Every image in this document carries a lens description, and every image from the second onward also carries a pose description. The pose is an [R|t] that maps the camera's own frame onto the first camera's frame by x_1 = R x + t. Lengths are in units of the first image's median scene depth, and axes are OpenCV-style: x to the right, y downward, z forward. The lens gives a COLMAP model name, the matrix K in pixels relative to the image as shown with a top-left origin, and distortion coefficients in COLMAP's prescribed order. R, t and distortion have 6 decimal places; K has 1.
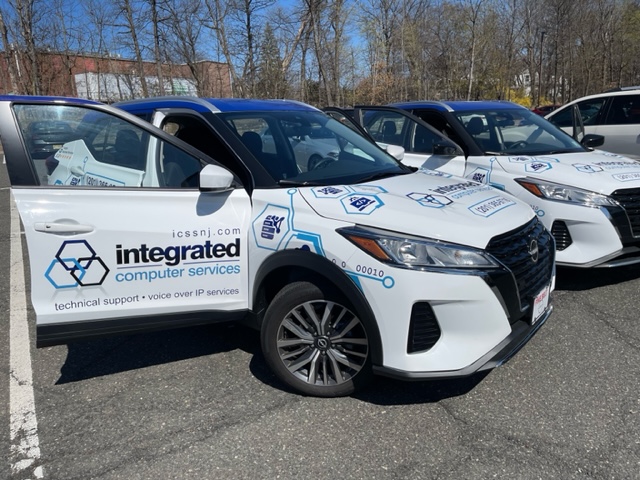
lens RADIAL K [[481.4, 0, 316.2], [0, 481.4, 239.4], [0, 0, 1]] dist [0.089215, -0.107473]
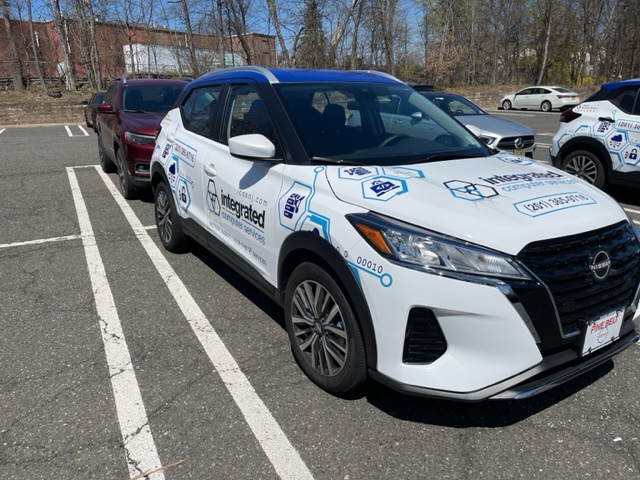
lens RADIAL K [[481.4, 0, 316.2], [0, 481.4, 239.4], [0, 0, 1]] dist [0.089215, -0.107473]
pose [[0.948937, 0.109990, -0.295670, 0.248819], [-0.094529, 0.993323, 0.066134, -0.027825], [0.300970, -0.034807, 0.952998, 0.109407]]
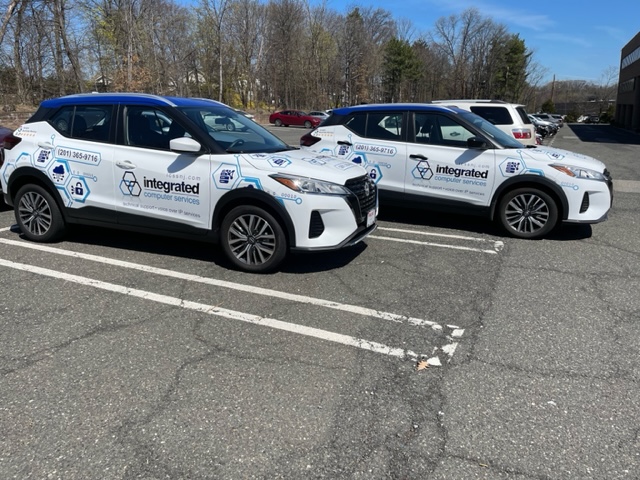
lens RADIAL K [[481.4, 0, 316.2], [0, 481.4, 239.4], [0, 0, 1]] dist [0.089215, -0.107473]
pose [[0.951365, -0.039307, 0.305548, -0.335067], [0.036881, 0.999226, 0.013710, 0.193439], [-0.305850, -0.001774, 0.952078, -0.755087]]
